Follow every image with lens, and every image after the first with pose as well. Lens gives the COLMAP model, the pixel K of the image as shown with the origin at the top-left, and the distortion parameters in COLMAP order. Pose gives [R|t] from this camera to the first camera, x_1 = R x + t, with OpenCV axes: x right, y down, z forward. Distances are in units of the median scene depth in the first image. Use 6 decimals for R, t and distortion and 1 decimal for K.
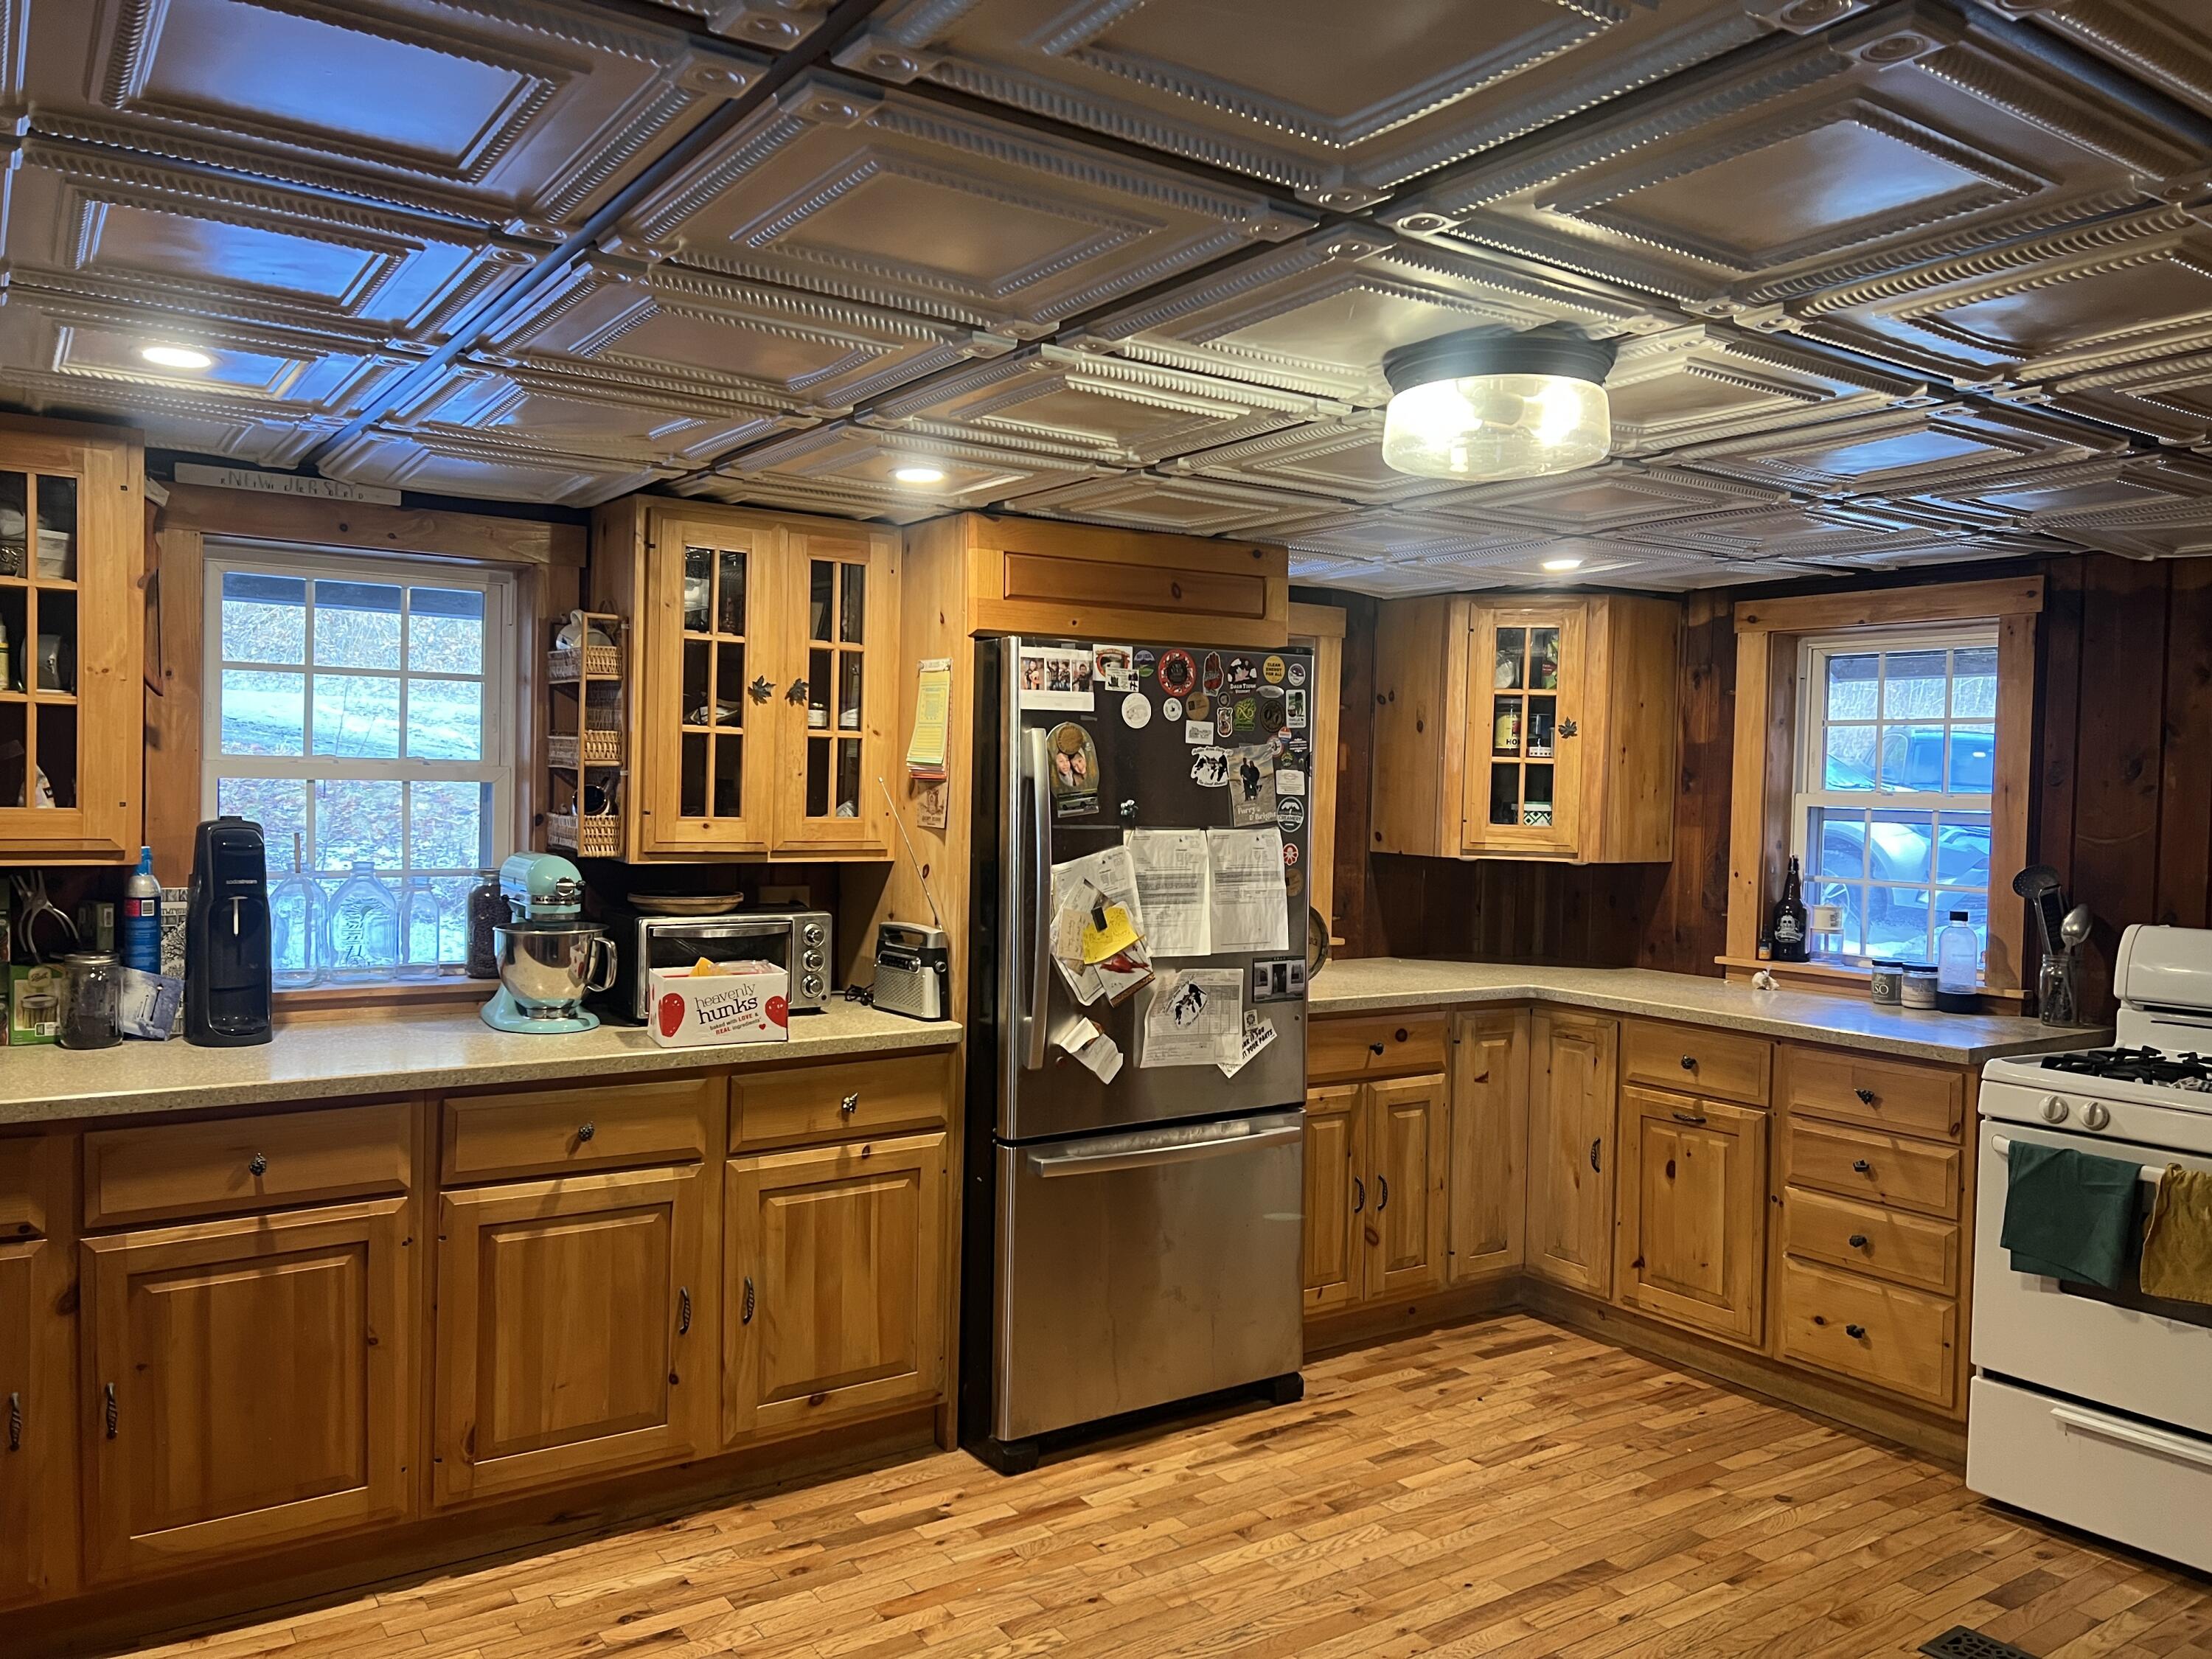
lens RADIAL K [[1692.0, 0, 1106.0], [0, 1692.0, 829.5], [0, 0, 1]] dist [0.063588, -0.117303]
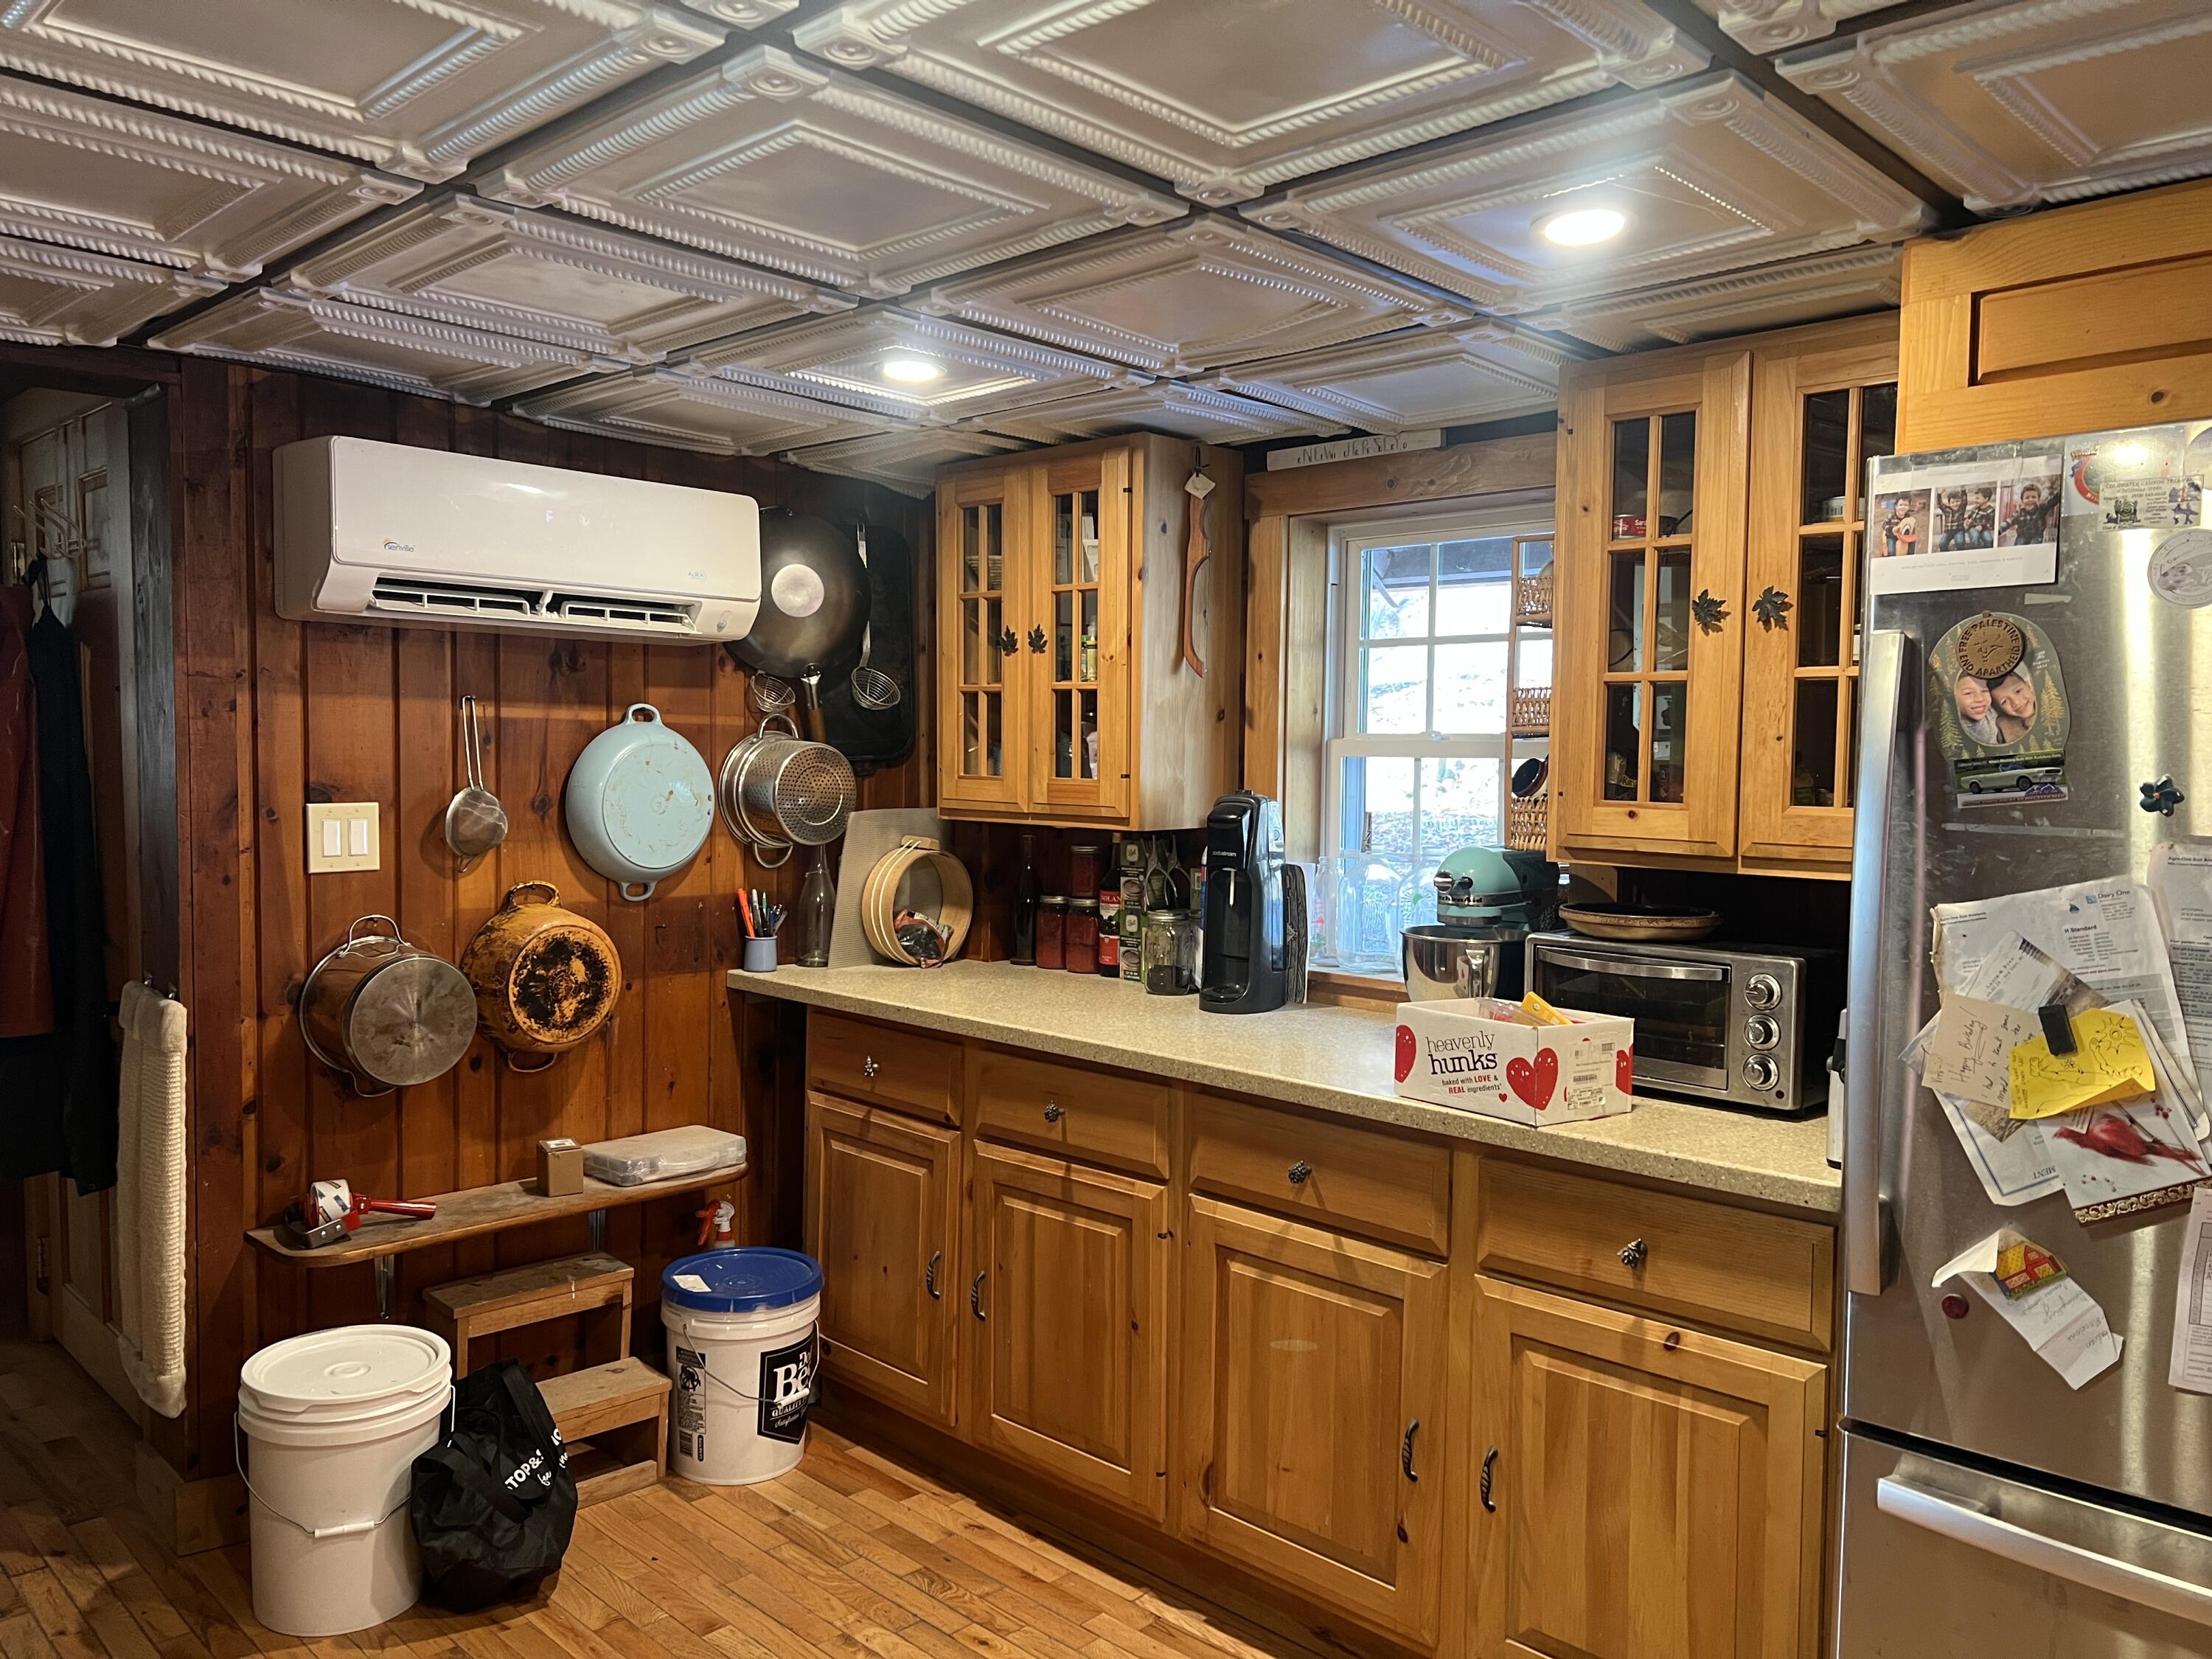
lens RADIAL K [[1612.1, 0, 1111.3], [0, 1612.1, 840.9], [0, 0, 1]] dist [0.056204, -0.067537]
pose [[0.195653, 0.035098, -0.980045, 0.397622], [-0.040639, 0.998791, 0.027656, -0.000731], [0.979831, 0.034417, 0.196843, 0.681603]]
